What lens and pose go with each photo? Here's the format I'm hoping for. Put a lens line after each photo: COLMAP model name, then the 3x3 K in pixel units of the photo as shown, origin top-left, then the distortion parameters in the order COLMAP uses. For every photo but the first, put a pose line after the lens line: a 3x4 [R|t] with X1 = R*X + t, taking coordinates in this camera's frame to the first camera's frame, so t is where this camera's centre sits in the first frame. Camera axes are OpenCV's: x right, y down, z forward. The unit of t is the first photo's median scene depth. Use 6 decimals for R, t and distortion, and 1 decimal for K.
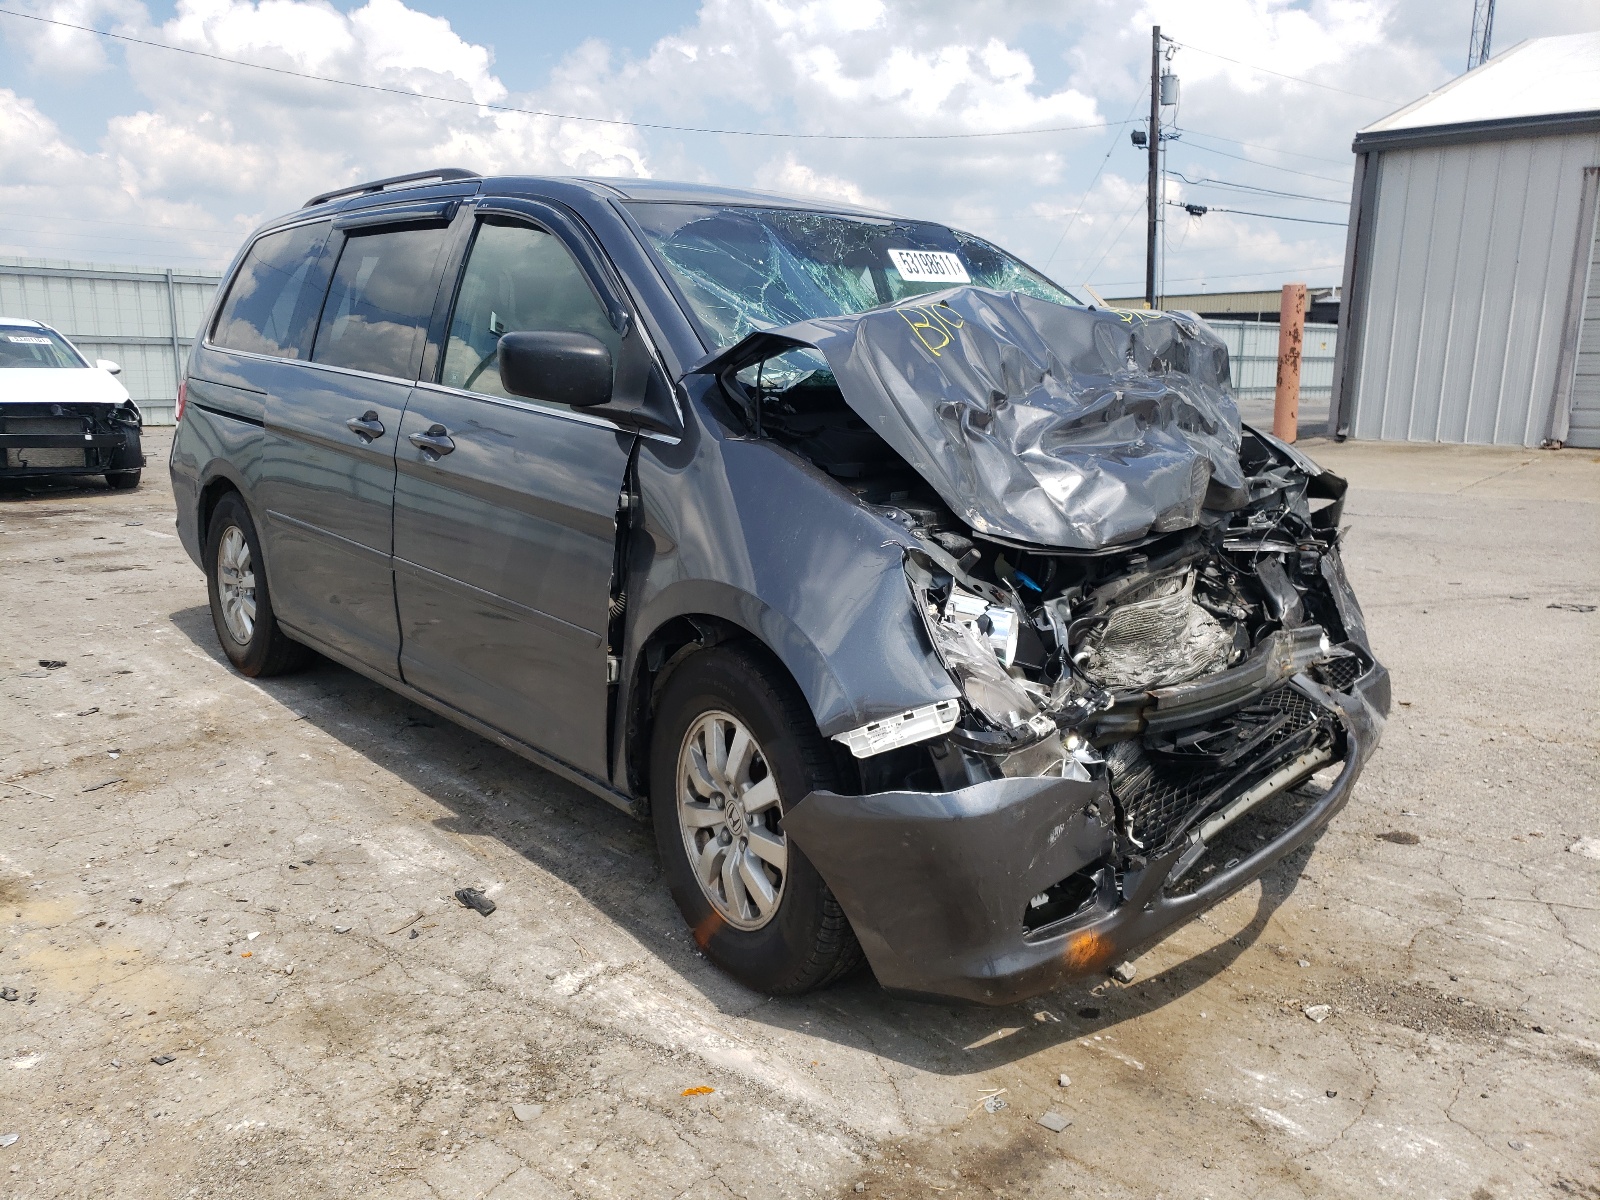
lens RADIAL K [[1249.1, 0, 800.0], [0, 1249.1, 600.0], [0, 0, 1]] dist [0.024258, 0.009419]
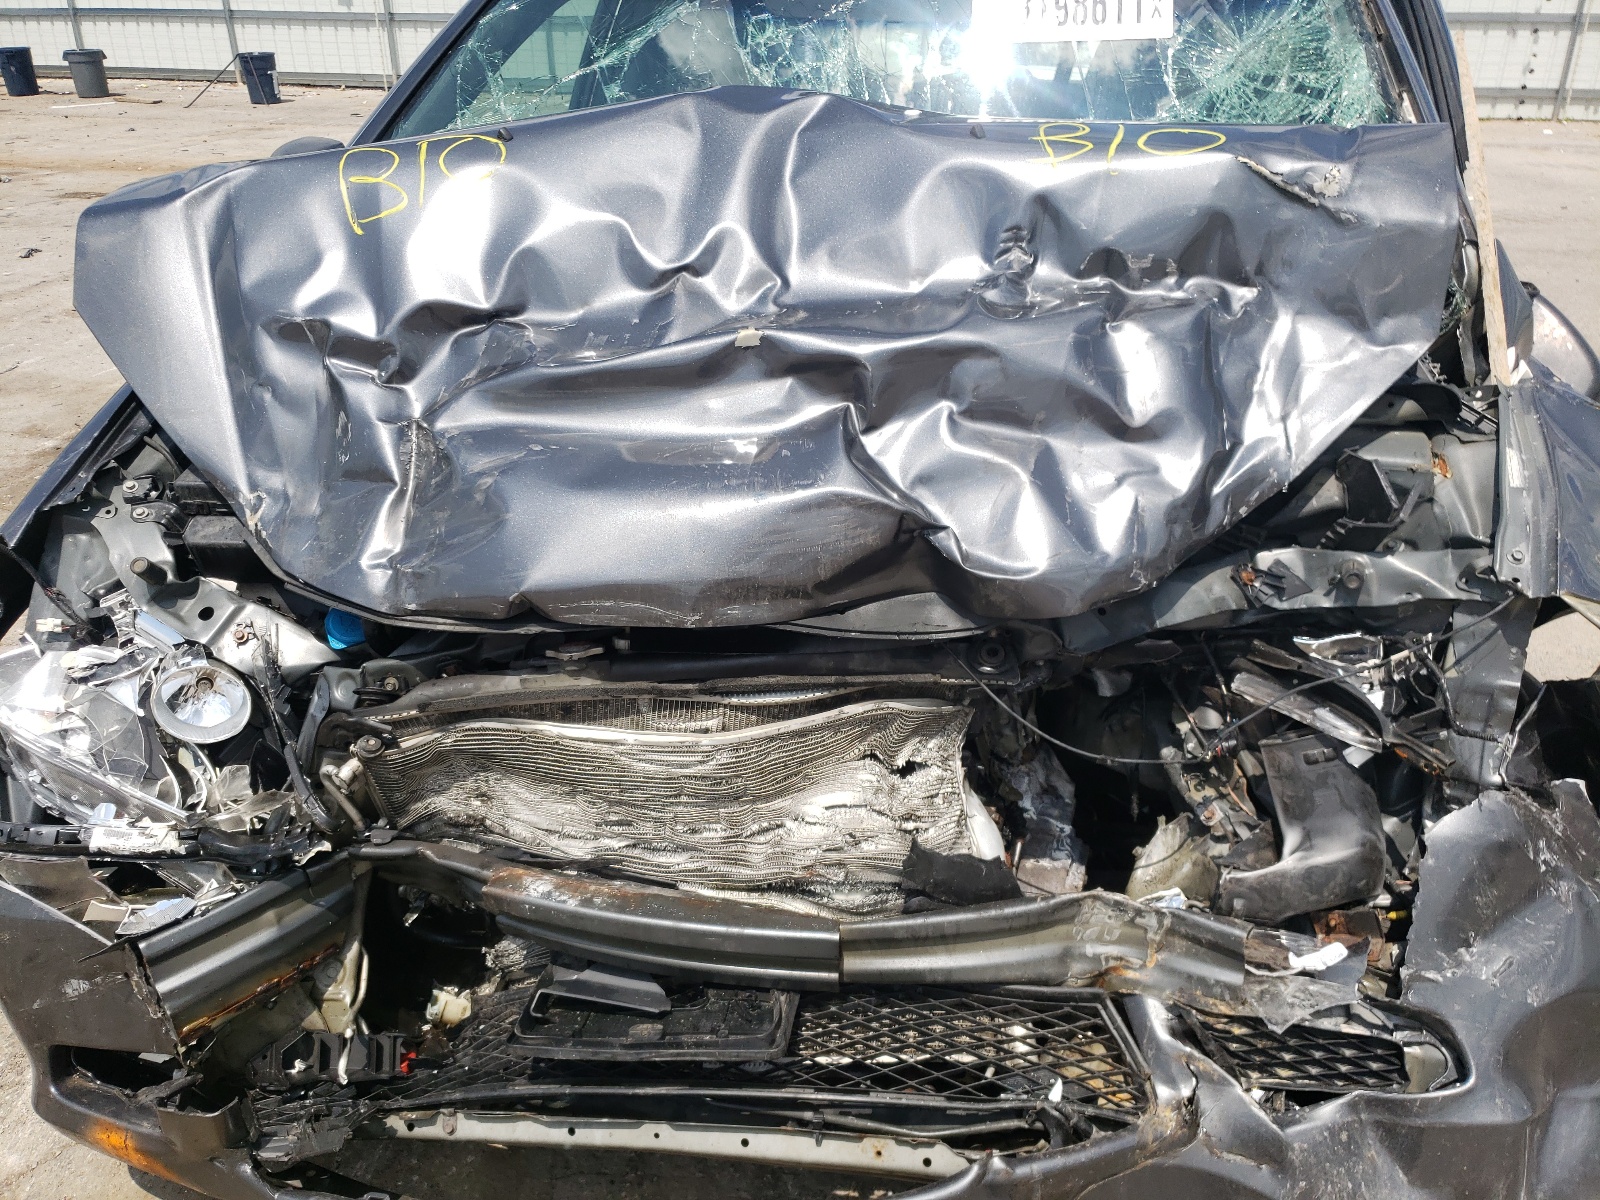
lens RADIAL K [[1251.1, 0, 797.5], [0, 1251.1, 595.1], [0, 0, 1]] dist [-0.078058, 0.157891]
pose [[0.593707, 0.338471, -0.730034, 0.831558], [-0.150213, 0.937904, 0.312685, -0.278473], [0.790537, -0.075983, 0.607683, 0.874602]]
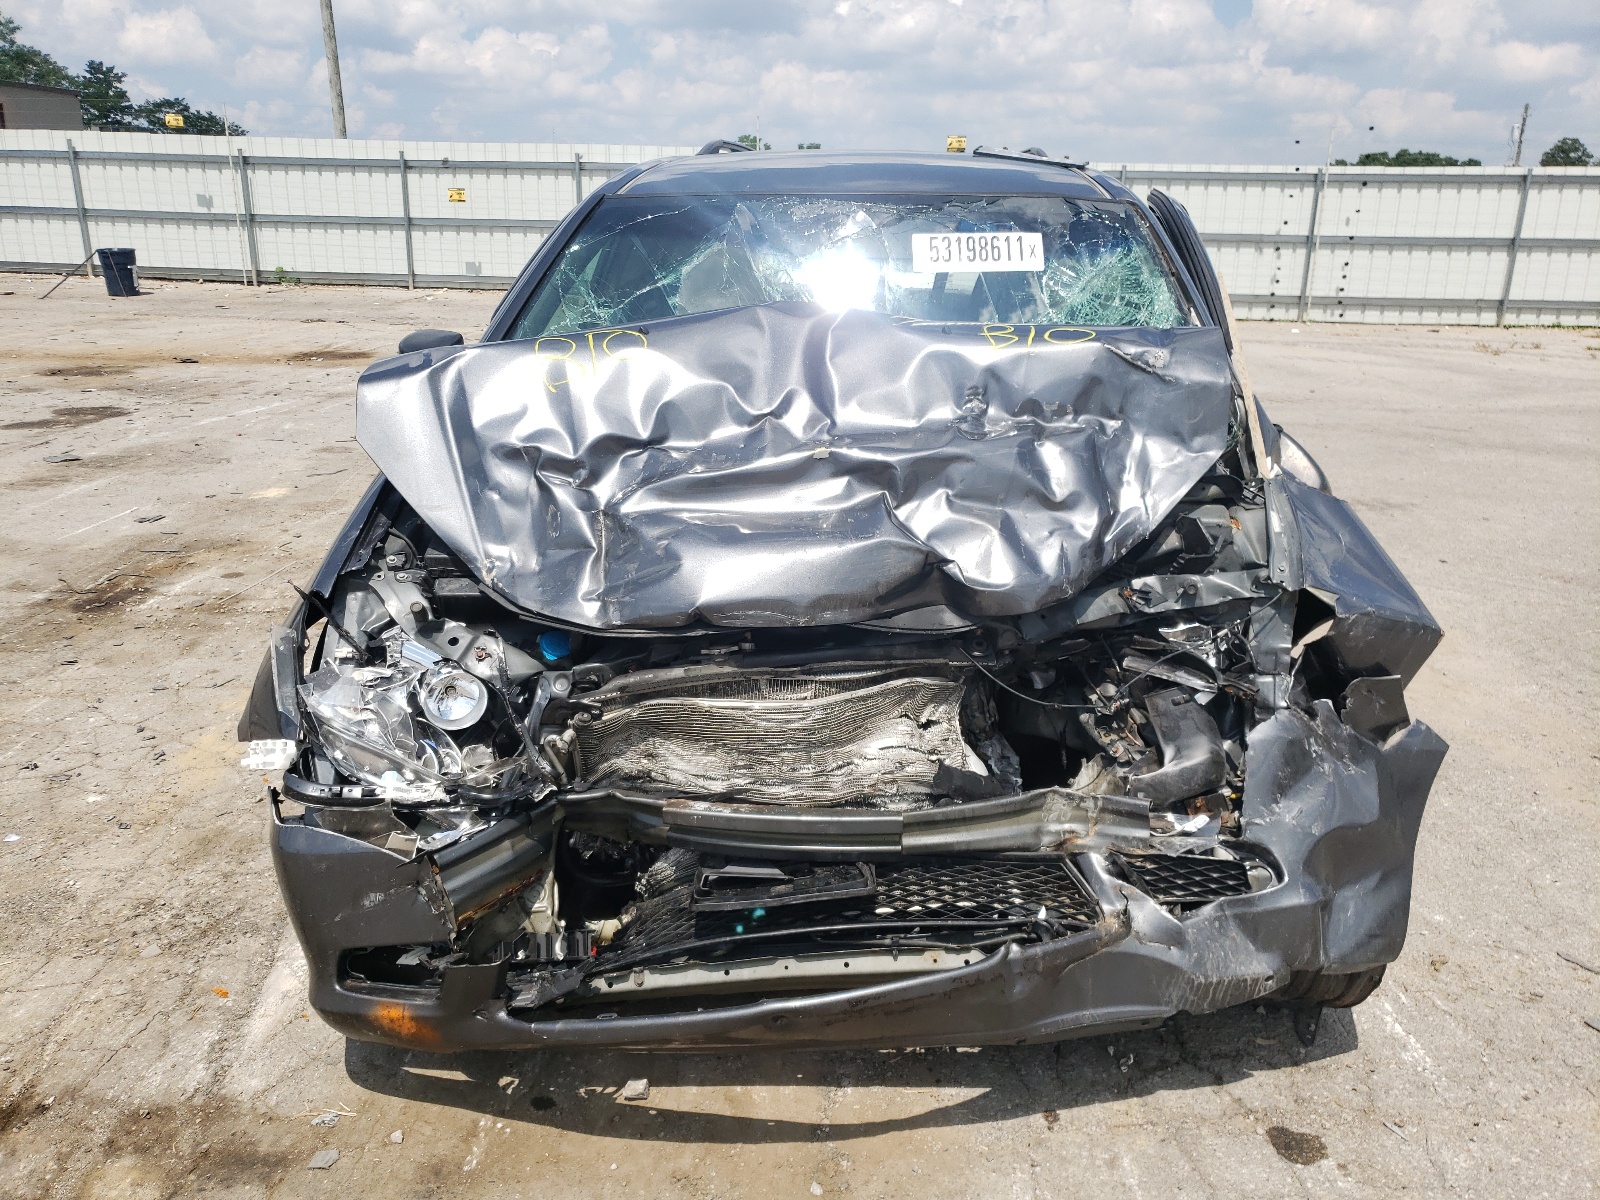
lens RADIAL K [[1249.1, 0, 800.0], [0, 1249.1, 600.0], [0, 0, 1]] dist [0.024258, 0.009419]
pose [[0.701148, 0.214792, -0.679894, 1.020540], [-0.148421, 0.976626, 0.155475, -0.238990], [0.697397, -0.008101, 0.716639, 0.503421]]
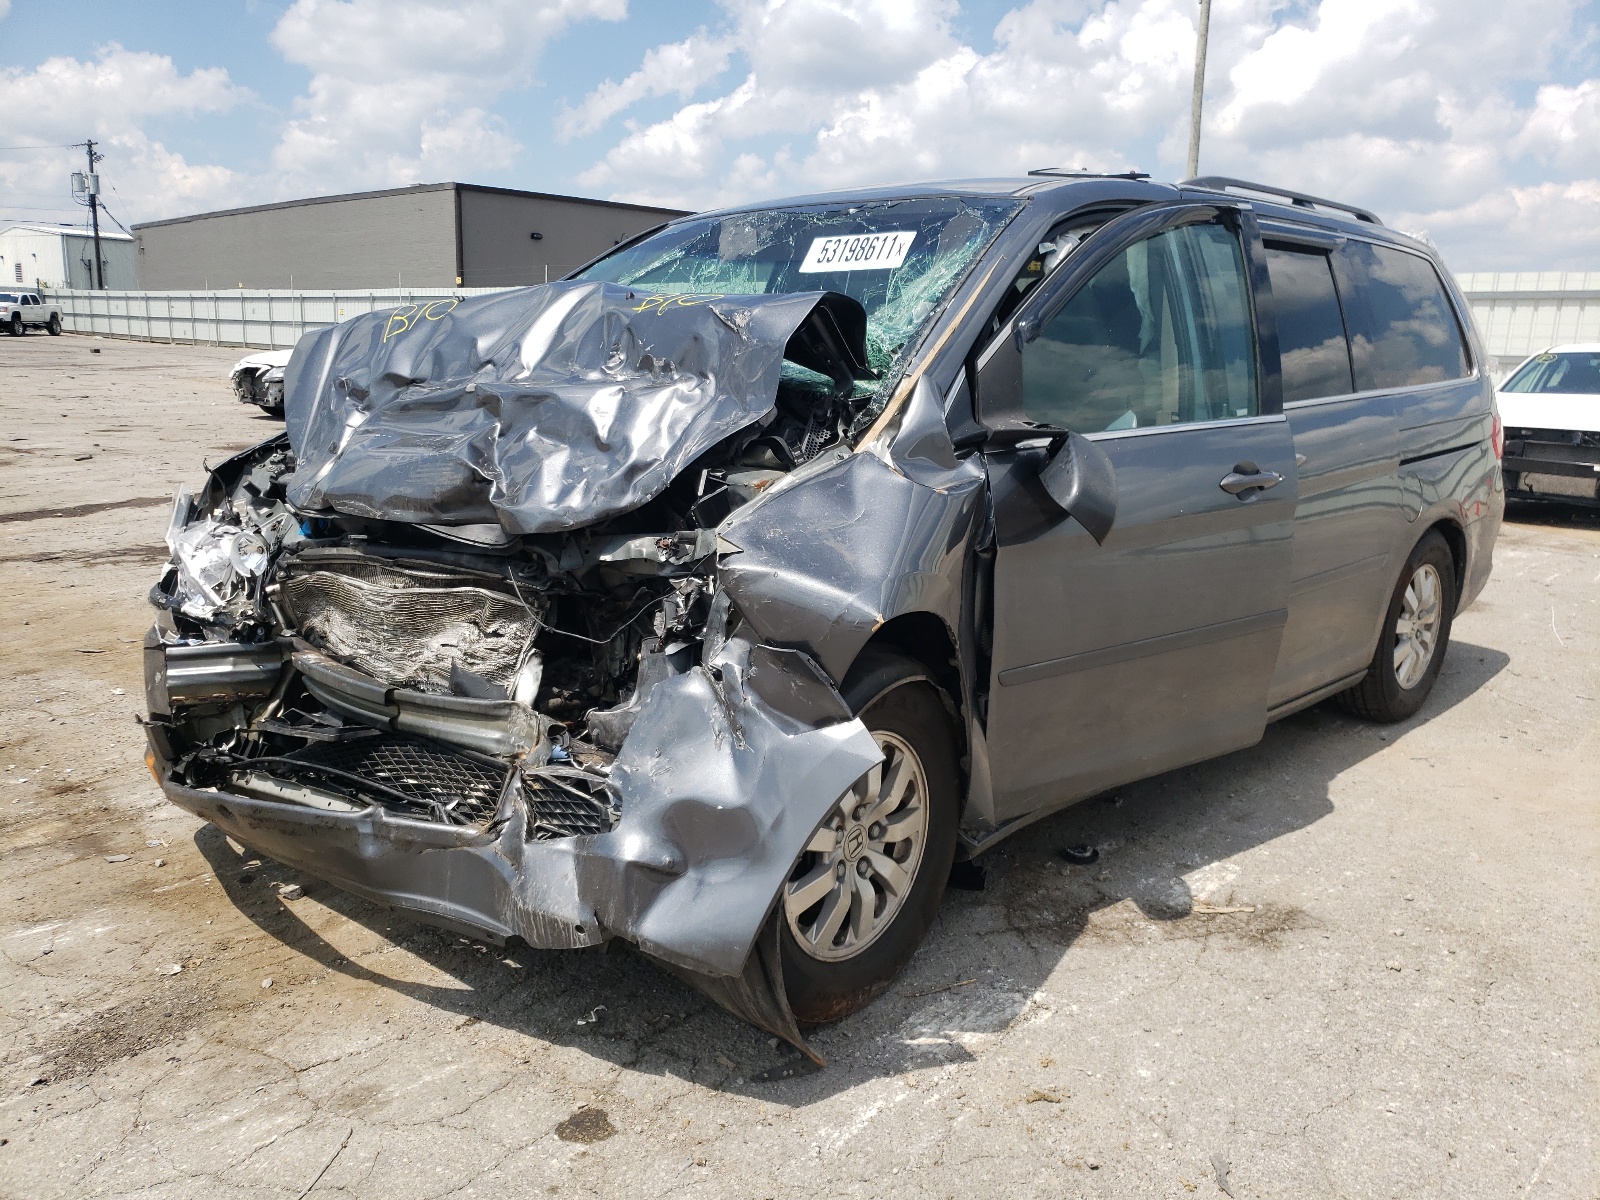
lens RADIAL K [[1249.1, 0, 800.0], [0, 1249.1, 600.0], [0, 0, 1]] dist [0.024258, 0.009419]
pose [[0.082528, 0.197081, -0.976907, 1.542097], [-0.223913, 0.958856, 0.174523, -0.285769], [0.971109, 0.204339, 0.123262, 1.440547]]
